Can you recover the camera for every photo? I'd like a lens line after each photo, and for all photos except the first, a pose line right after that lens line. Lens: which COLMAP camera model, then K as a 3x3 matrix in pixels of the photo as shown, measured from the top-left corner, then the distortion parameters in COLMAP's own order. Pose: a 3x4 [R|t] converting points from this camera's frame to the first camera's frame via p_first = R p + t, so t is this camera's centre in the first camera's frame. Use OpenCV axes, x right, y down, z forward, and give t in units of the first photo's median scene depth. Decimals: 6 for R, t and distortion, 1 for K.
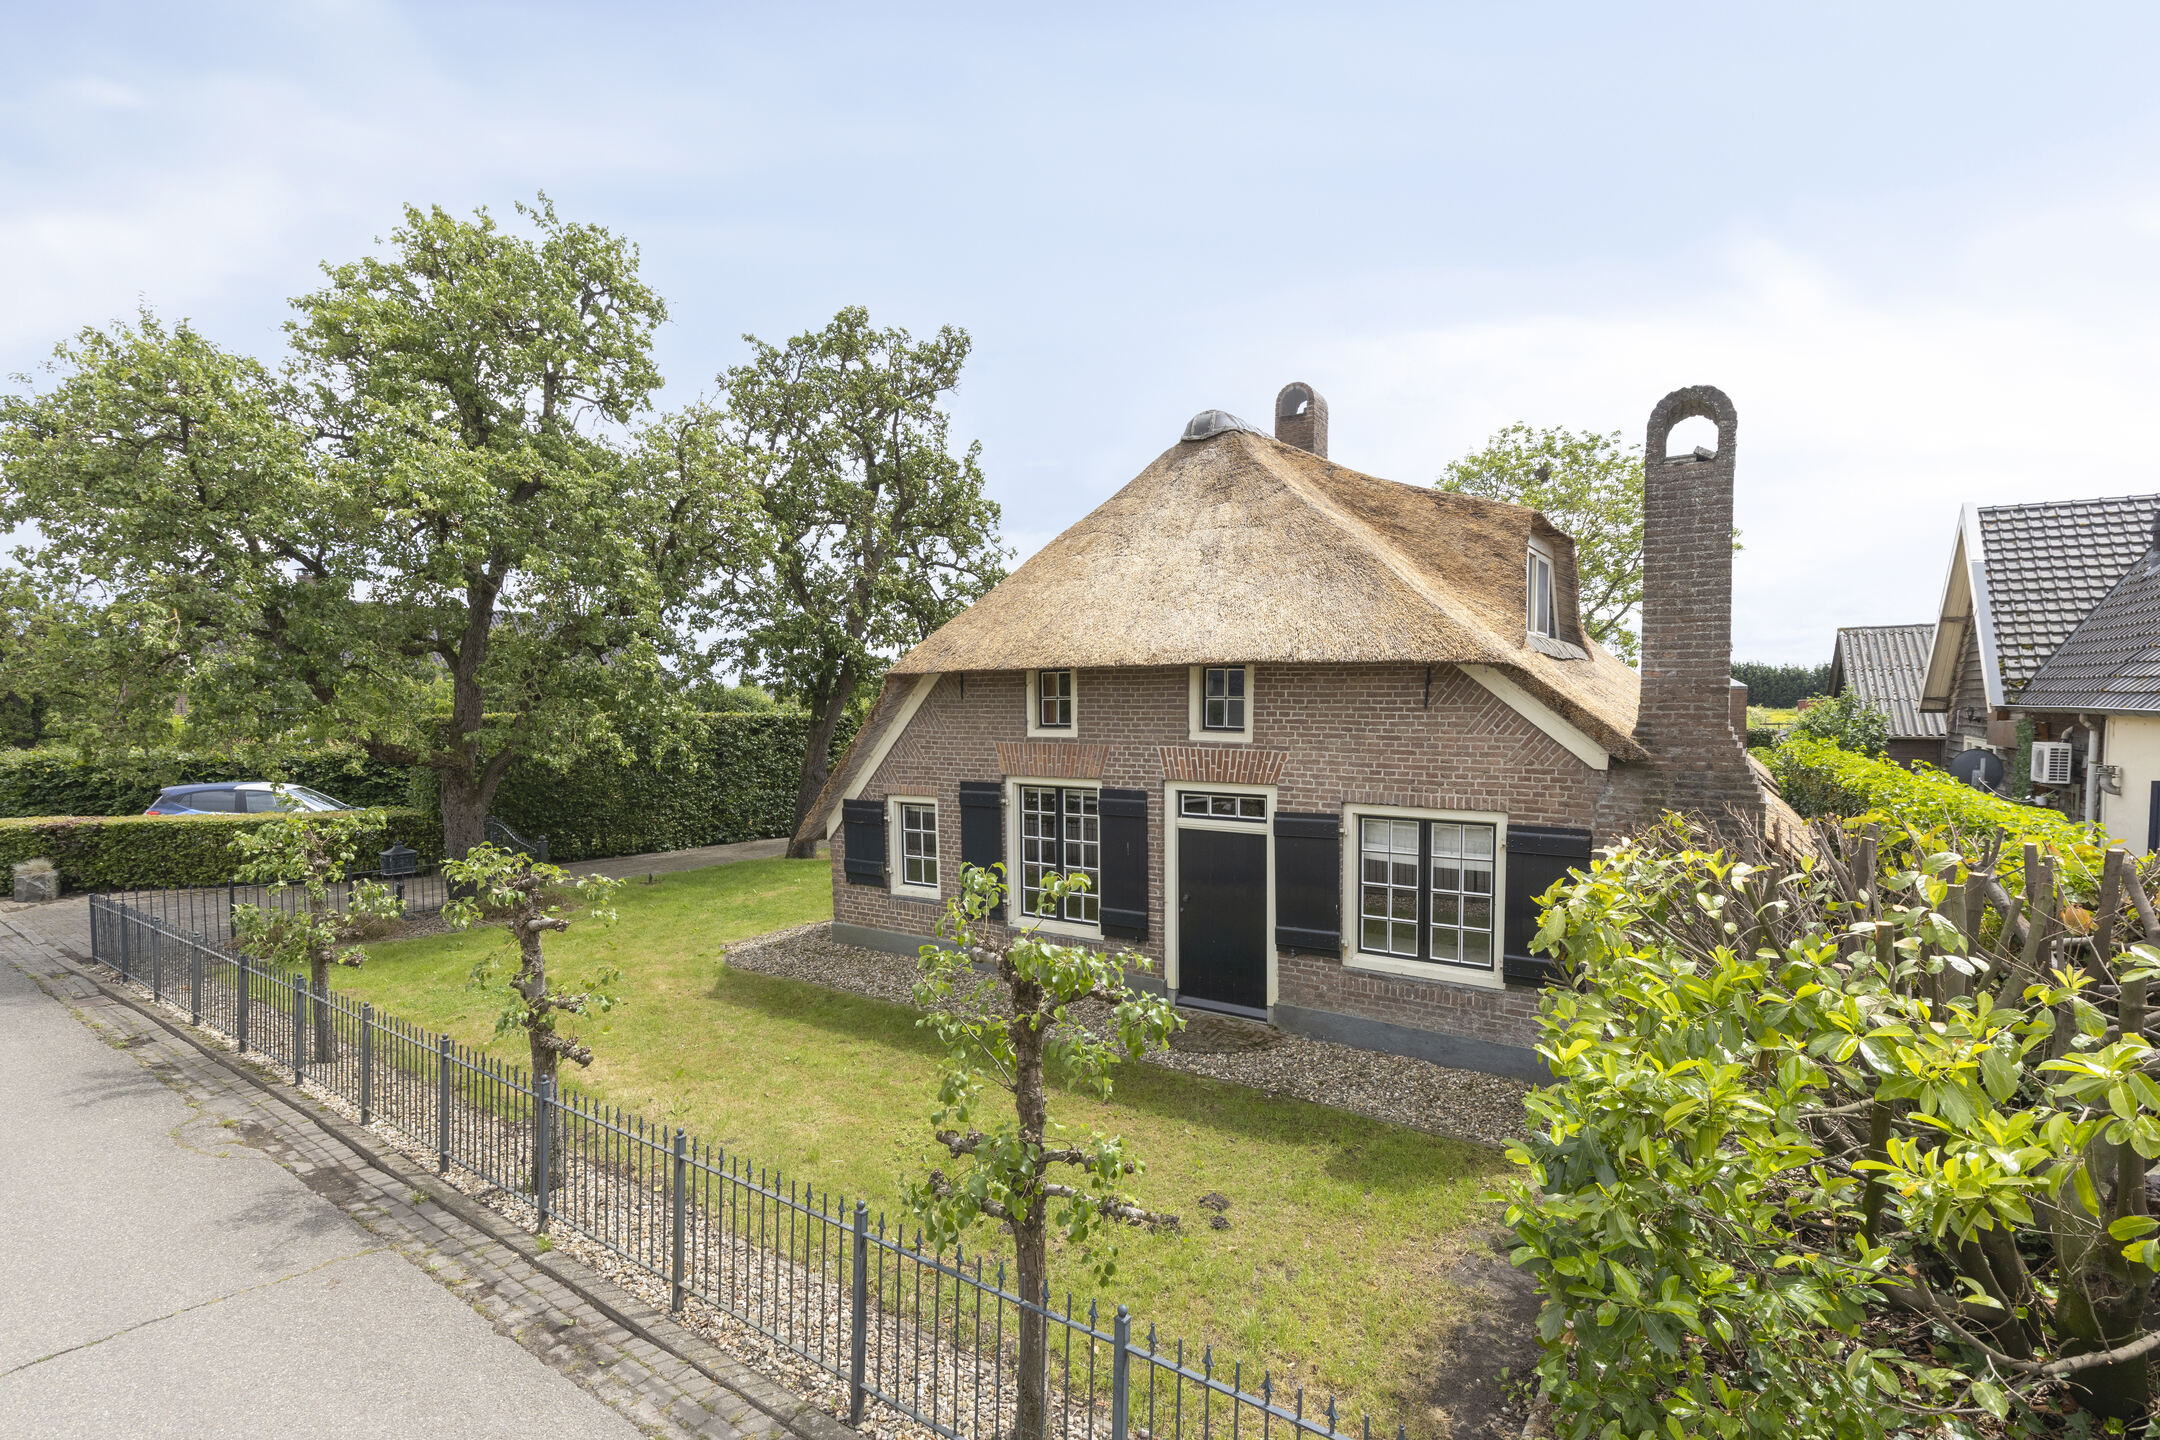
lens RADIAL K [[1052.9, 0, 1071.6], [0, 1052.9, 741.7], [0, 0, 1]] dist [0.000434, 0.000296]
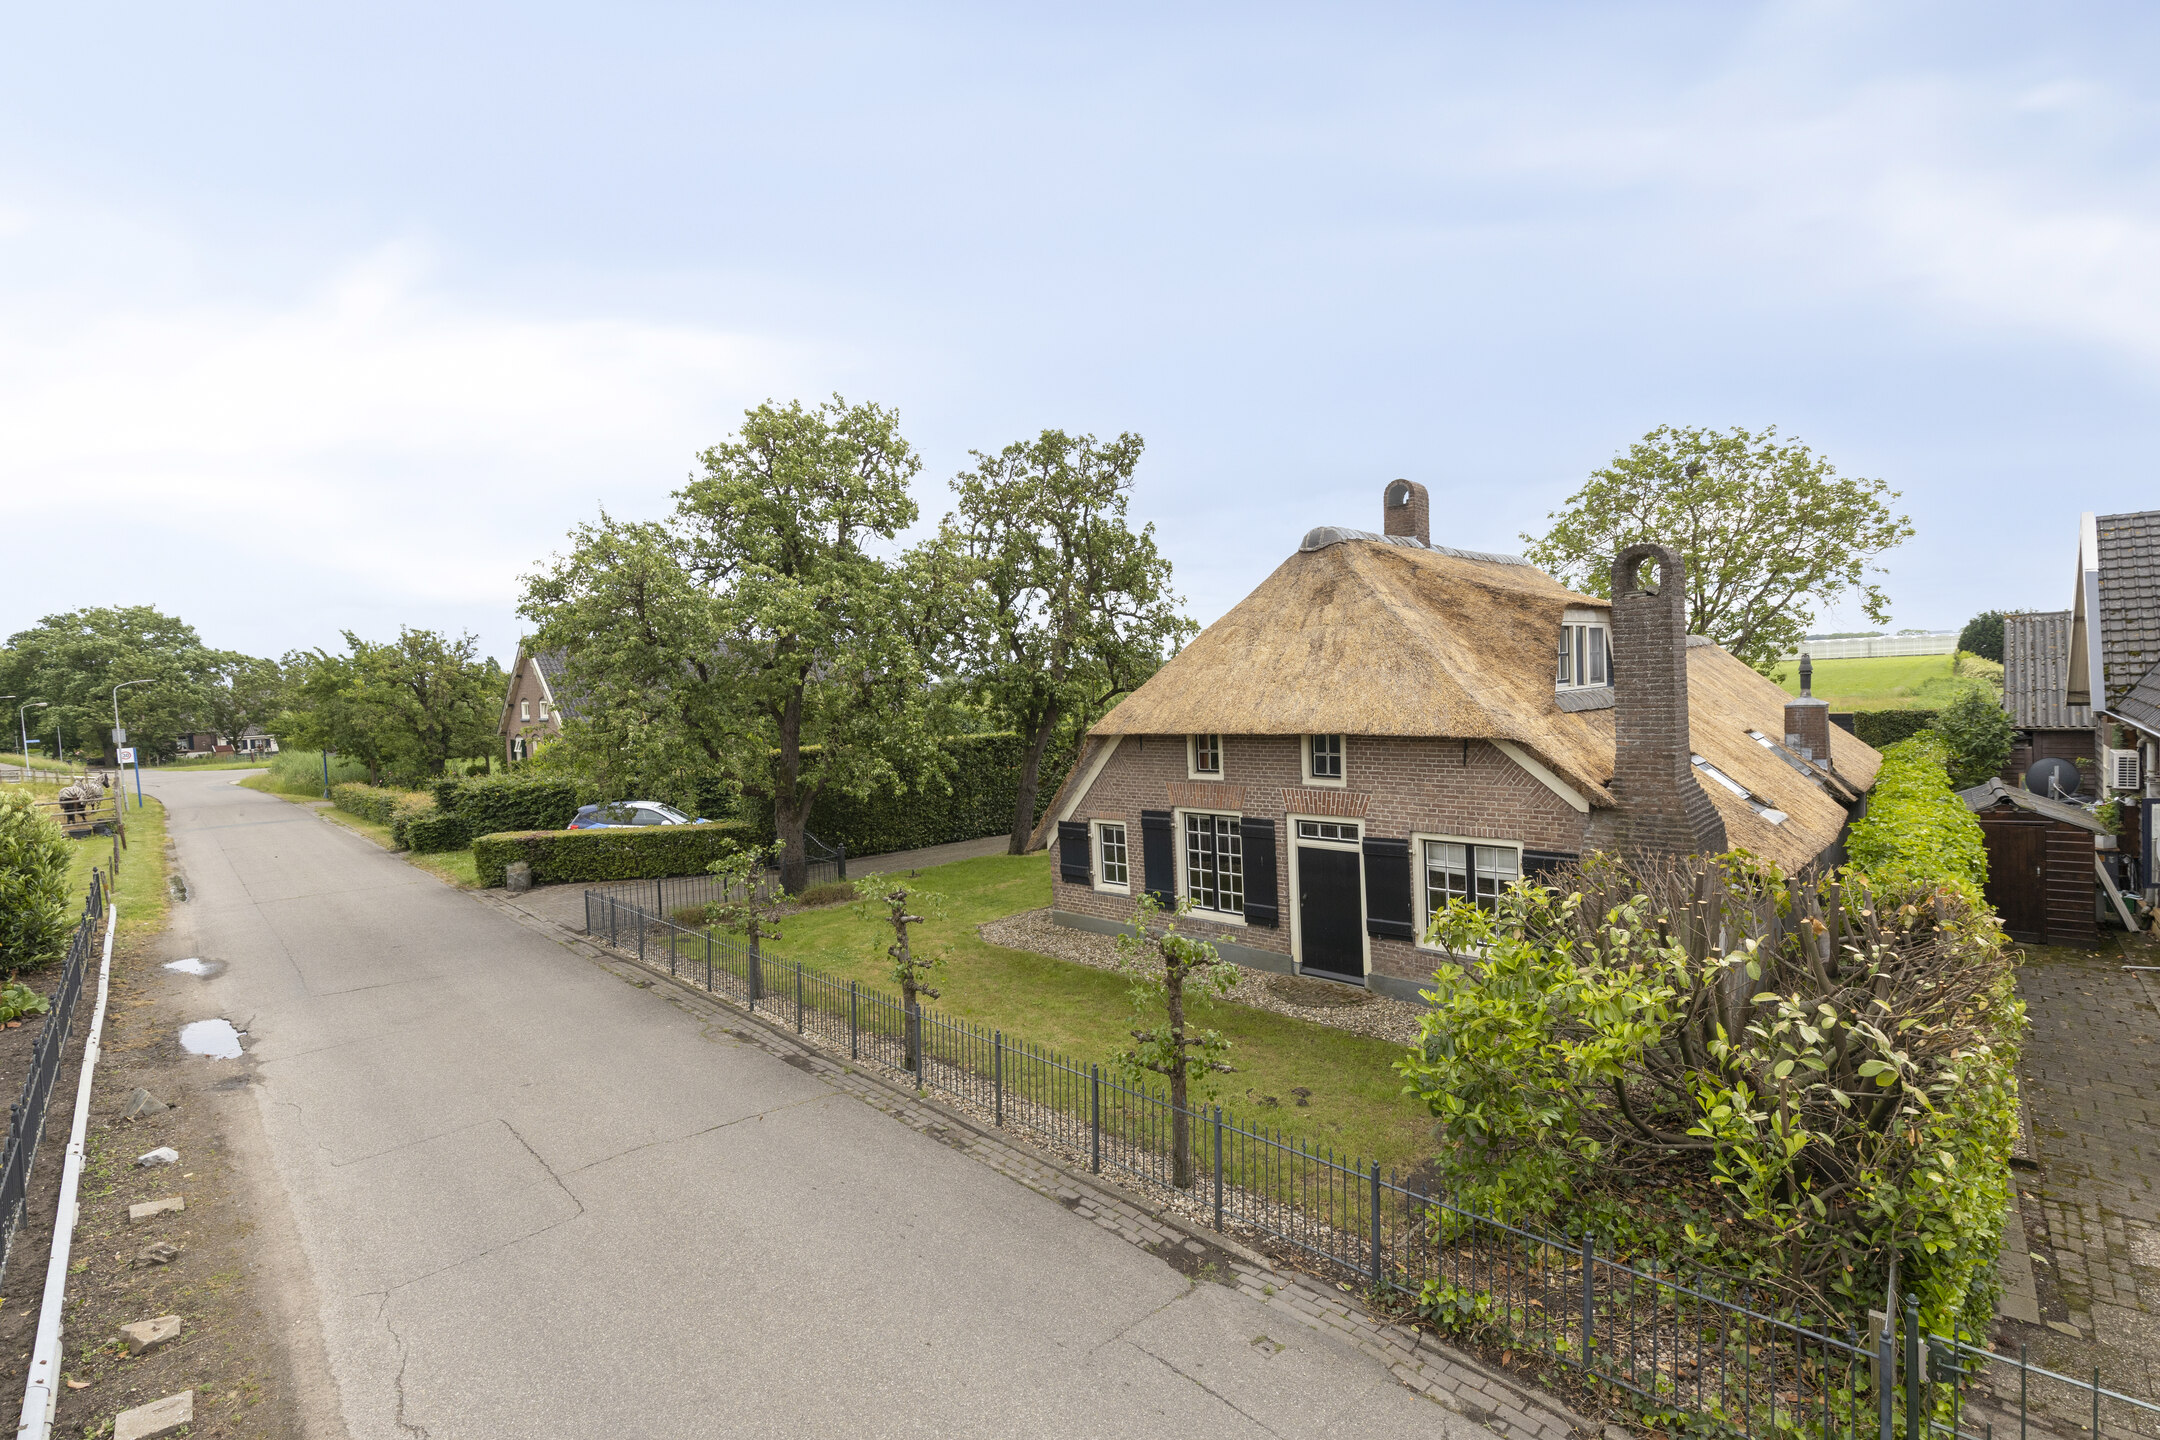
lens RADIAL K [[985.7, 0, 1081.8], [0, 985.7, 700.9], [0, 0, 1]] dist [0.001500, 0.000567]
pose [[0.985333, -0.029475, -0.168080, 0.039774], [0.024731, 0.999236, -0.030246, -0.070185], [0.168843, 0.025646, 0.985309, -0.308043]]
